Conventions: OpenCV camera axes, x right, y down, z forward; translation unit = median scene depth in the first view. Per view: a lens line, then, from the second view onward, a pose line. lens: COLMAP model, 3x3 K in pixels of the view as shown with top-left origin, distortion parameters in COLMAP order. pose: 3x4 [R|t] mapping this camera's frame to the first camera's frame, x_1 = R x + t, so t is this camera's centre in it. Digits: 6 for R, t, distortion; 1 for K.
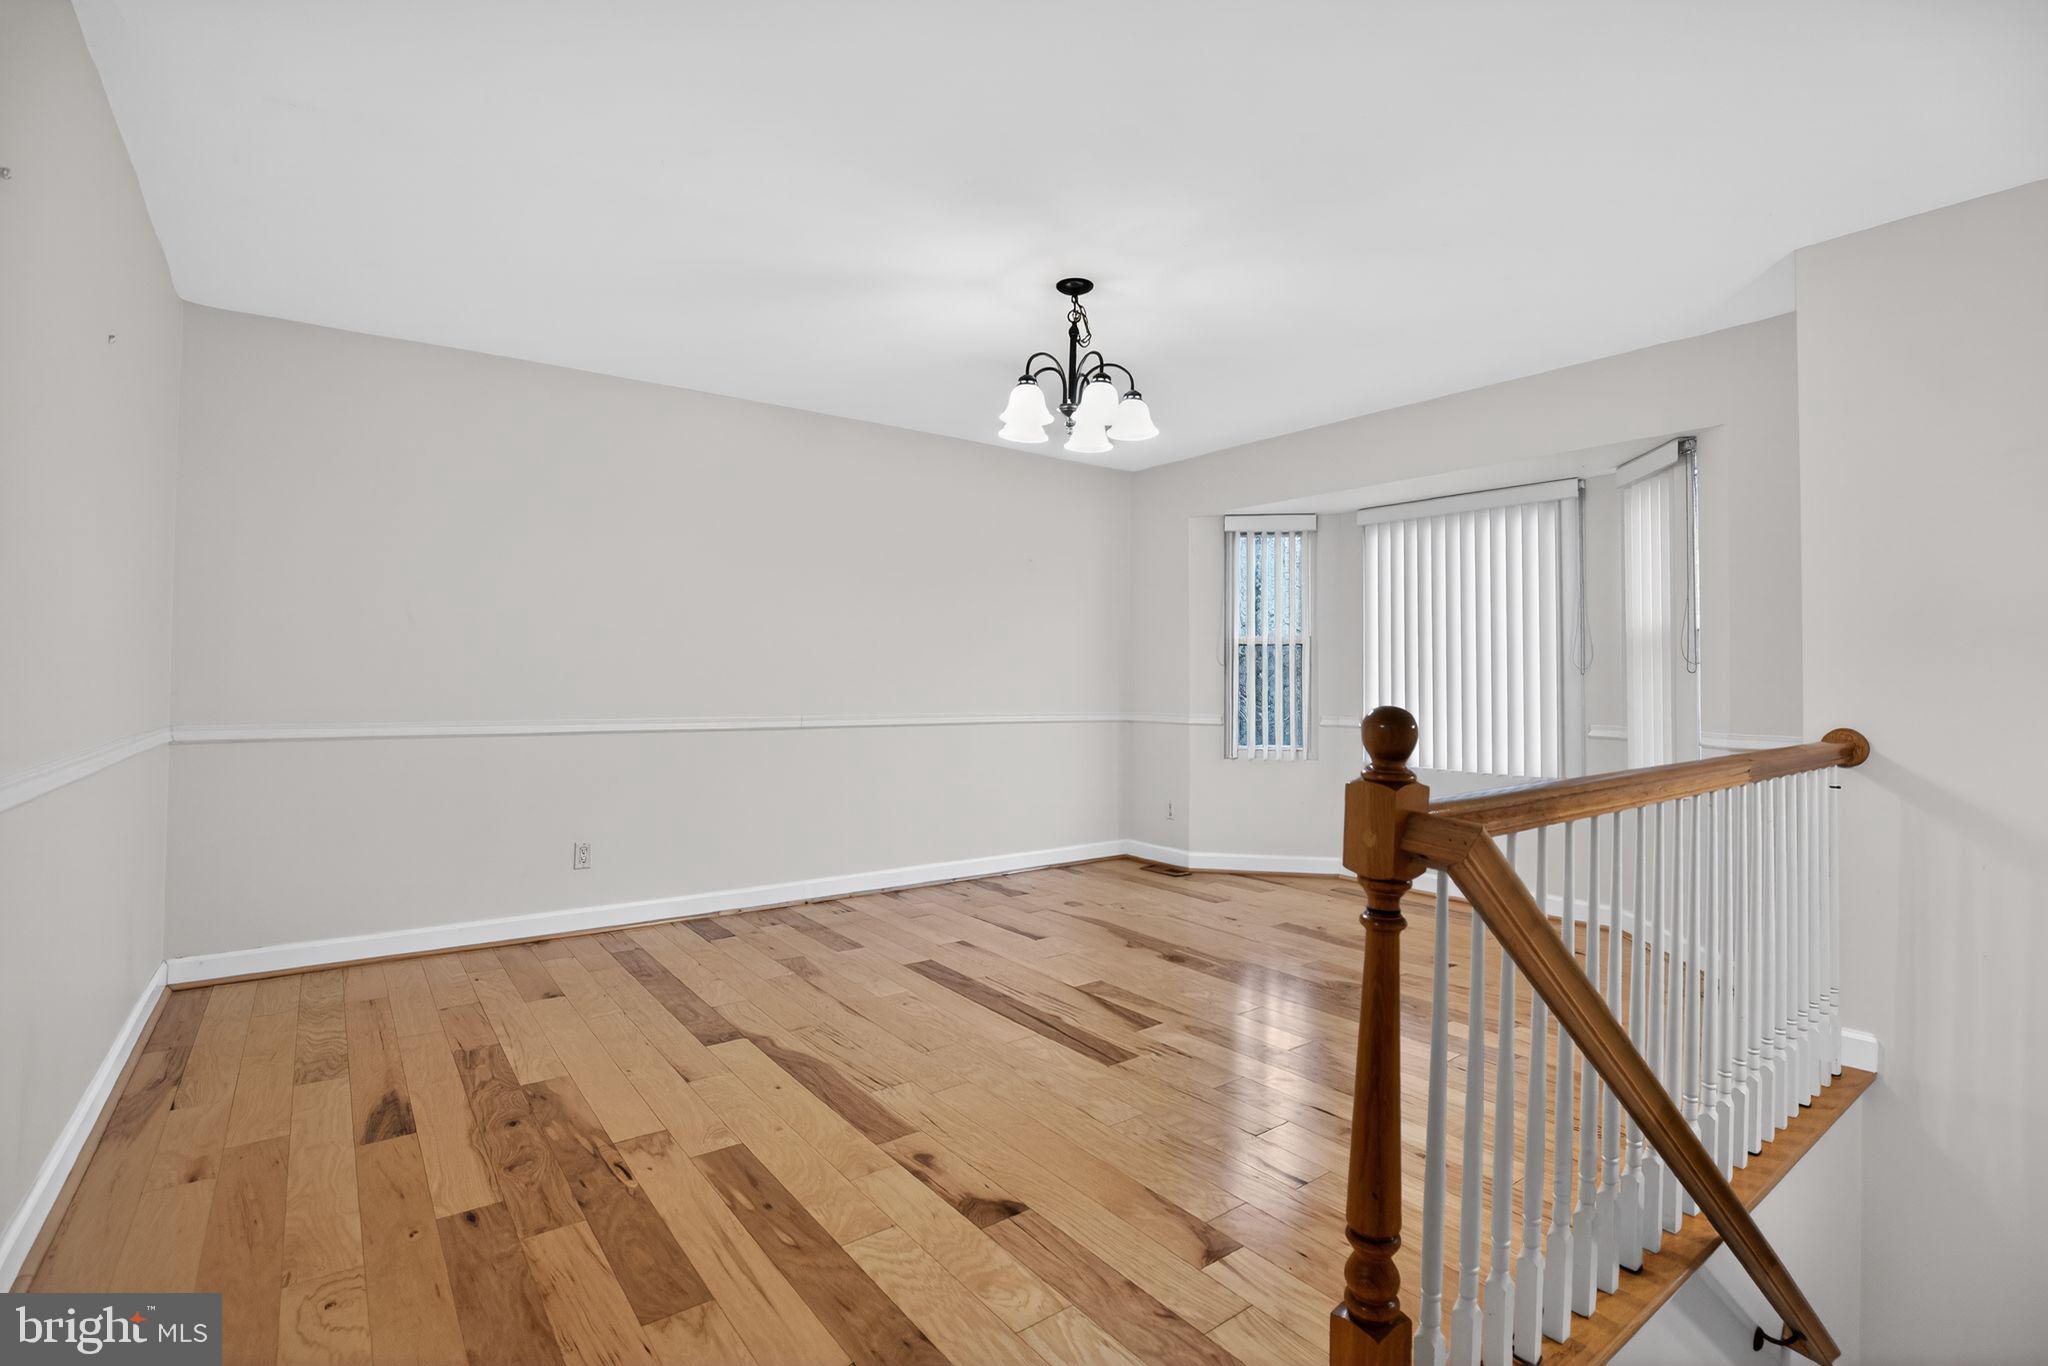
lens RADIAL K [[957.6, 0, 1040.6], [0, 957.6, 681.2], [0, 0, 1]] dist [-0.029148, 0.000293]
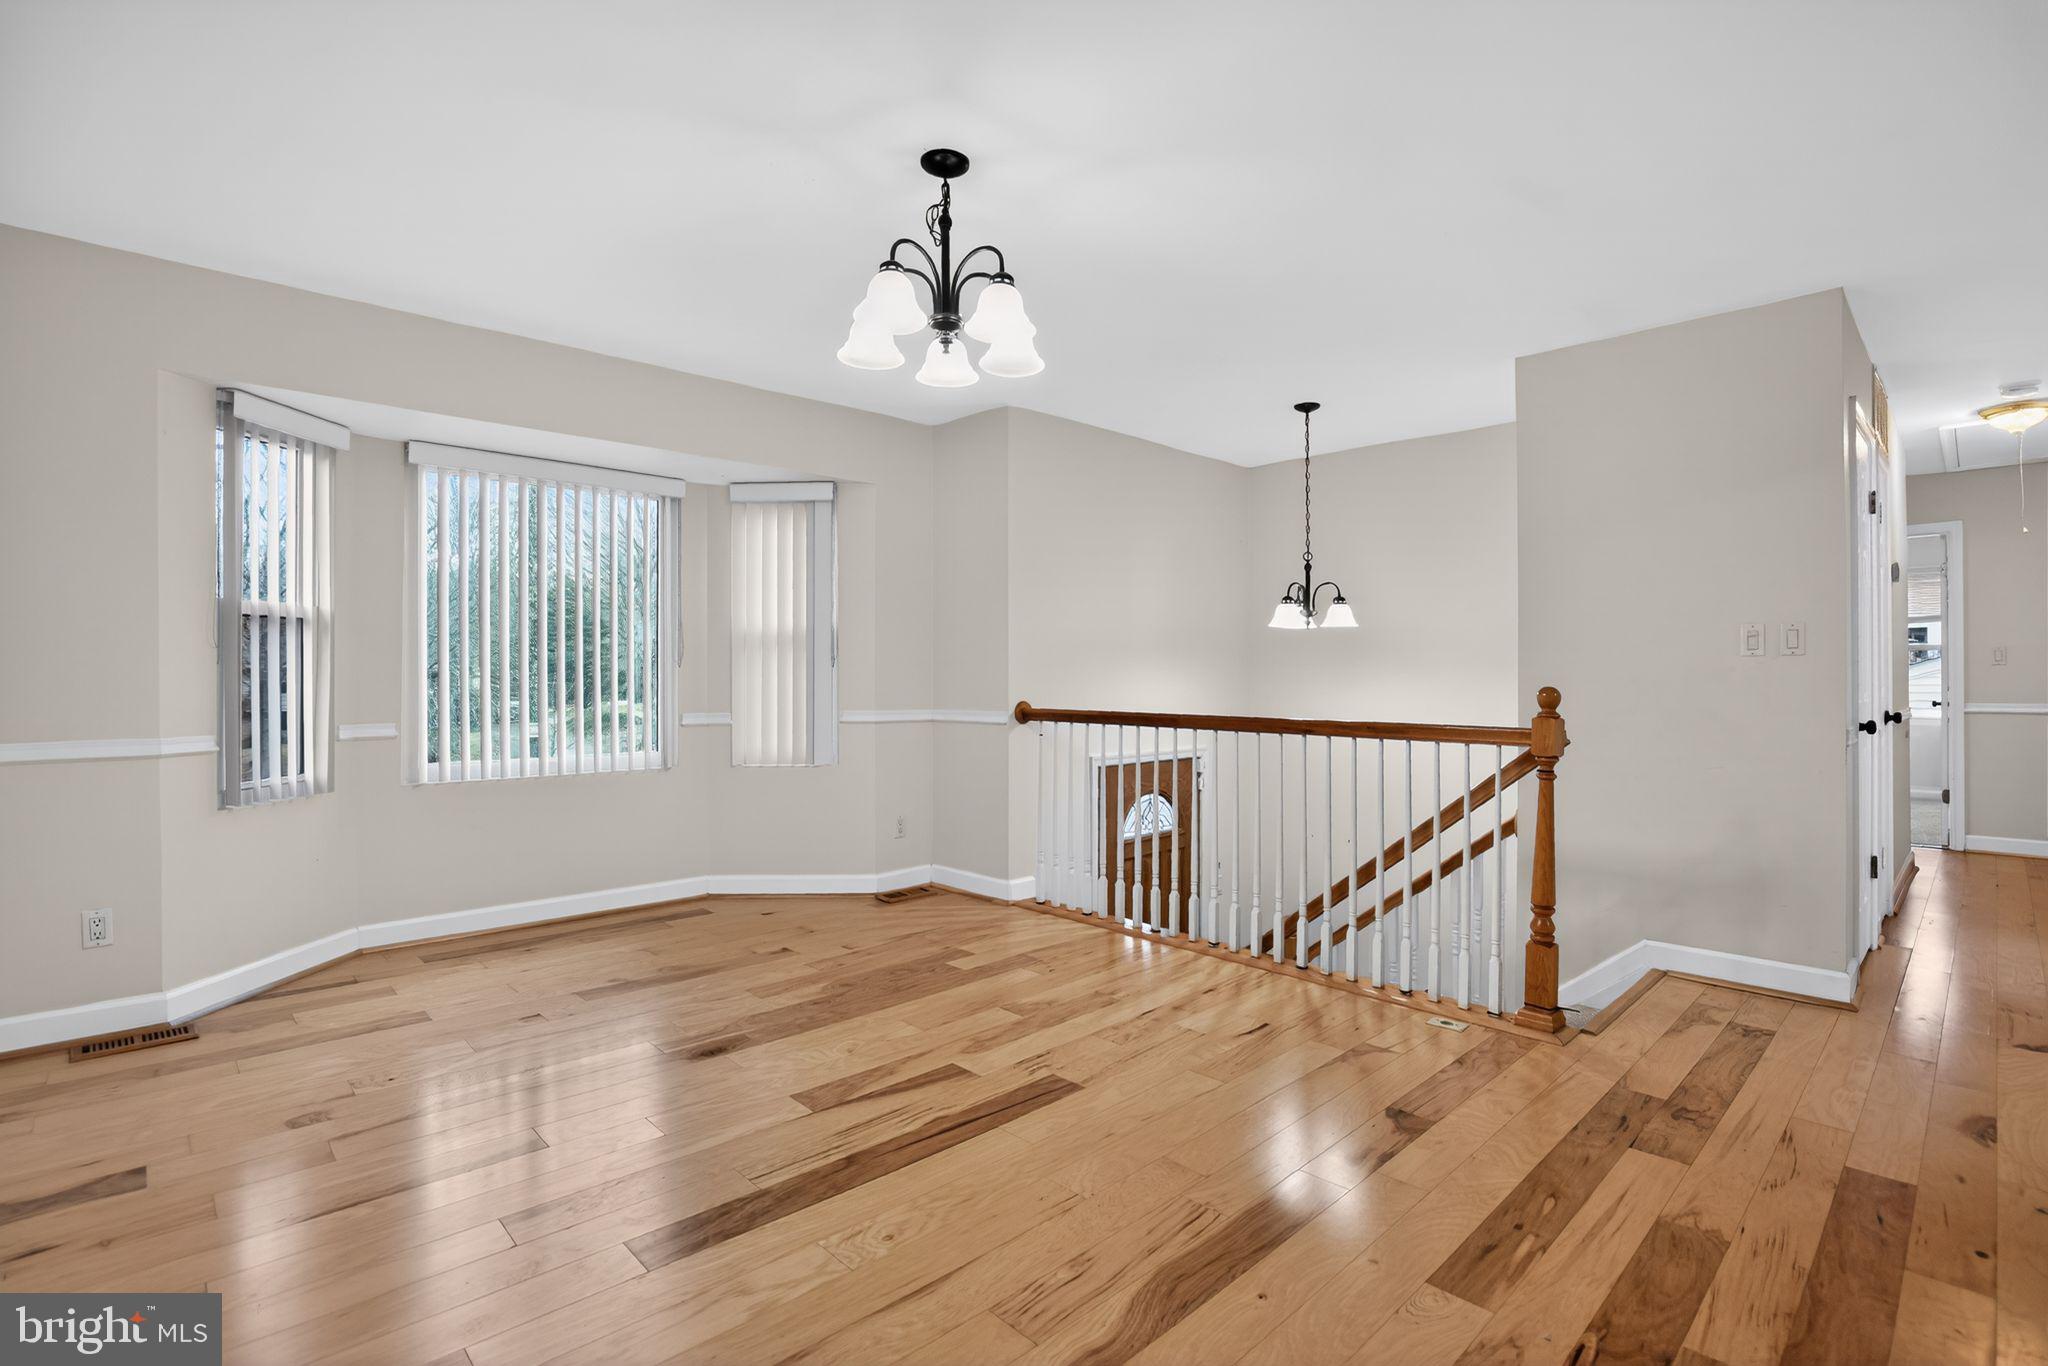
lens RADIAL K [[957.6, 0, 1040.6], [0, 957.6, 681.2], [0, 0, 1]] dist [-0.029148, 0.000293]
pose [[-0.116557, -0.010301, 0.993131, -0.748636], [0.001134, 0.999944, 0.010505, -0.003262], [-0.993183, 0.002350, -0.116539, 1.017892]]
